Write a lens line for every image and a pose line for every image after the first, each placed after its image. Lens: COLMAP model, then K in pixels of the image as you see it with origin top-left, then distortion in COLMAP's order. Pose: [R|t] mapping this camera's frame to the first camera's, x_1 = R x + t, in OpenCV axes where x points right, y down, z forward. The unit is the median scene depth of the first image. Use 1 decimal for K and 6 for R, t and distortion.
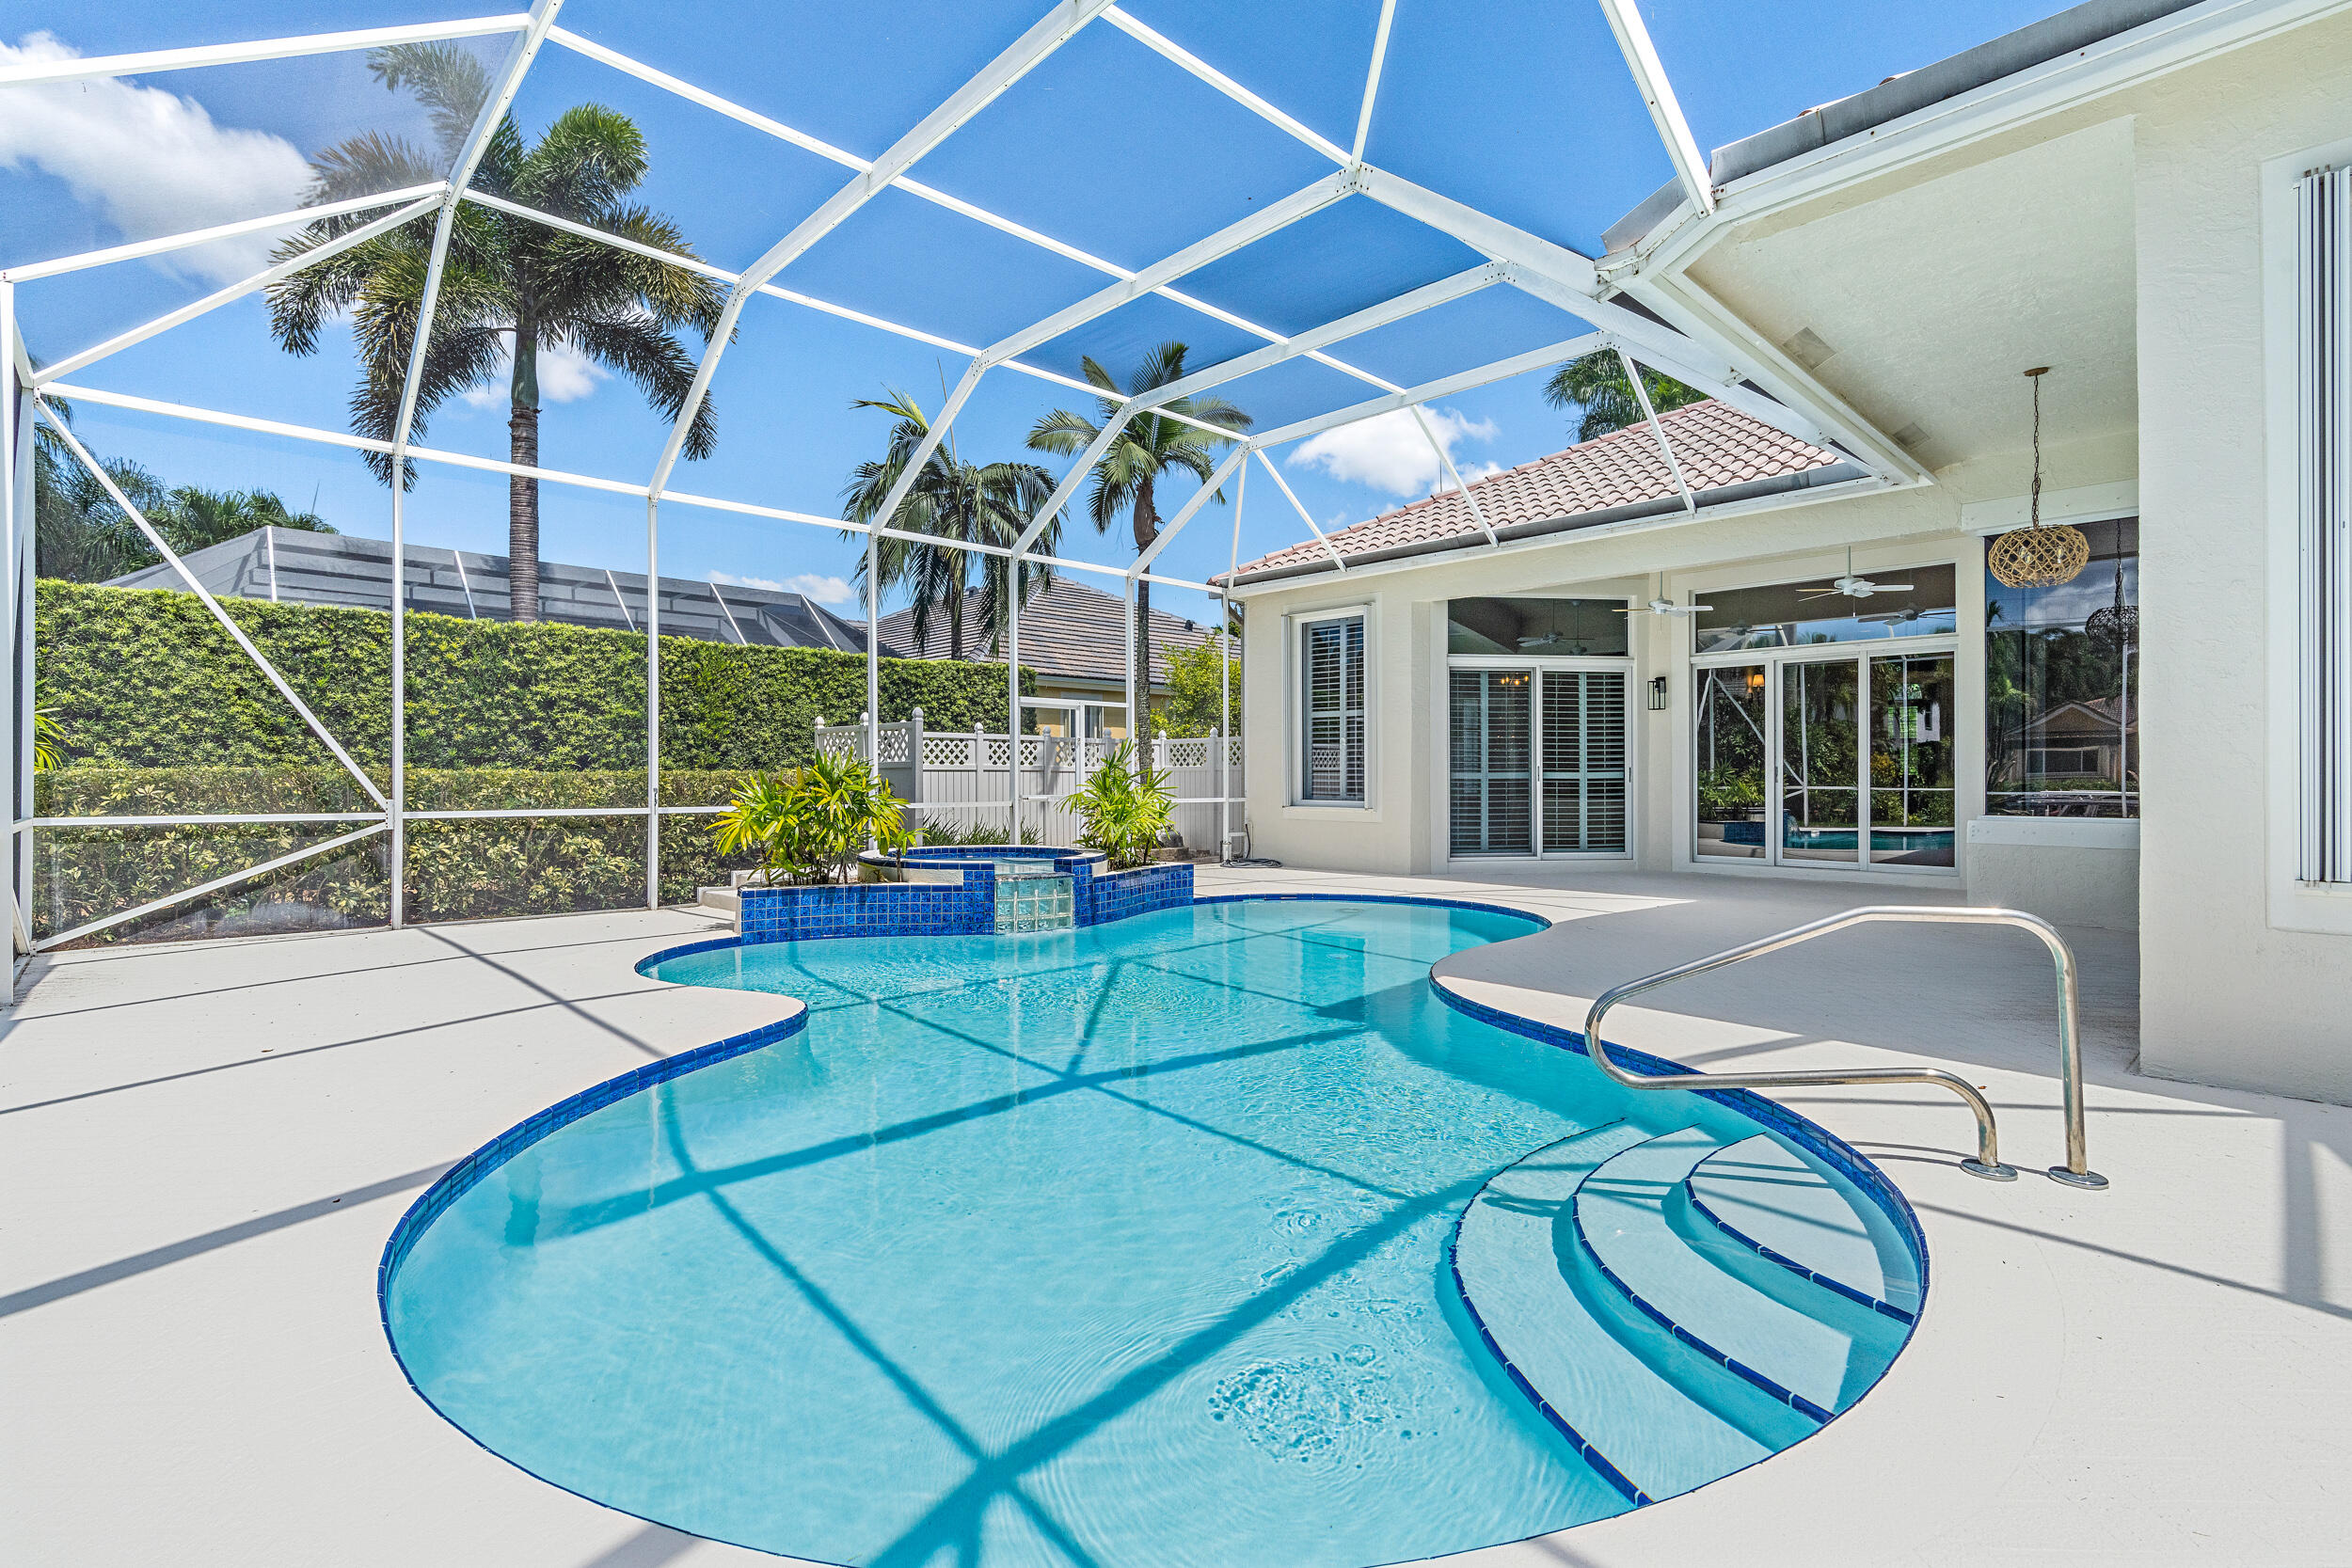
lens RADIAL K [[1081.7, 0, 1176.2], [0, 1081.7, 776.8], [0, 0, 1]] dist [0.003284, 0.001191]
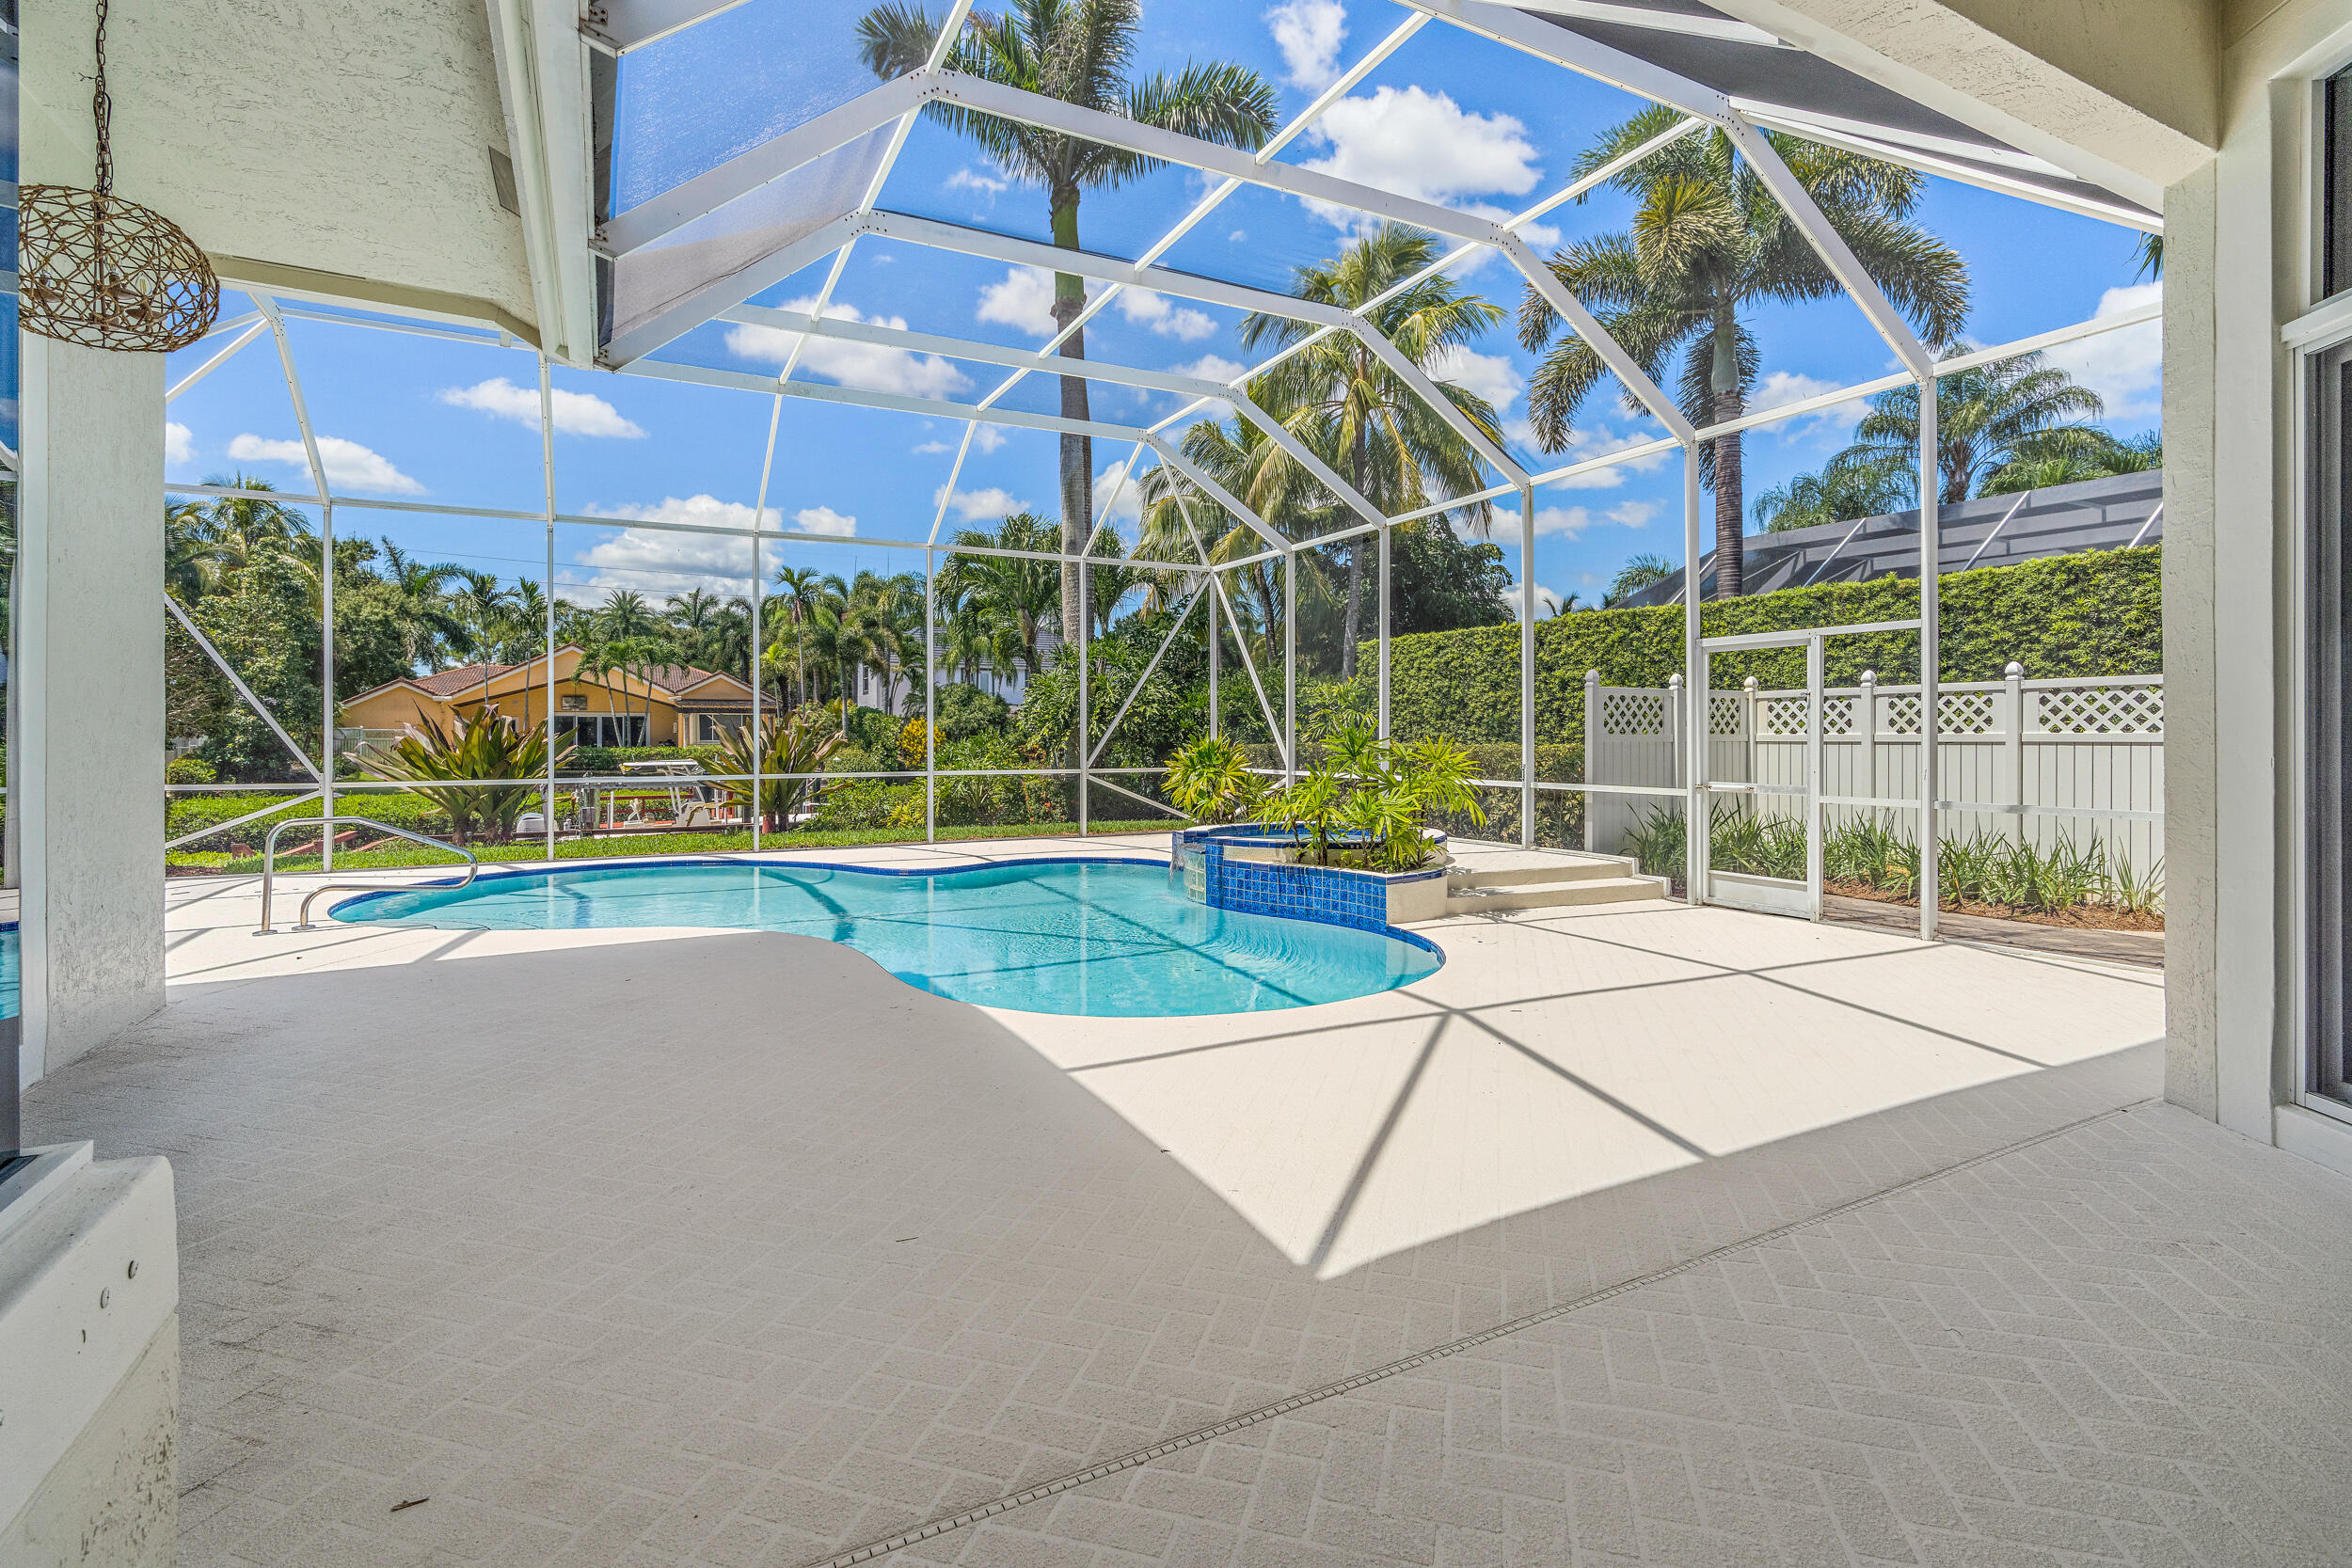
lens RADIAL K [[1081.7, 0, 1168.4], [0, 1081.7, 744.6], [0, 0, 1]] dist [0.003284, 0.001191]
pose [[-0.278168, 0.005828, -0.960515, 0.641863], [-0.000054, 0.999981, 0.006083, -0.011269], [0.960532, 0.001744, -0.278163, 0.913745]]
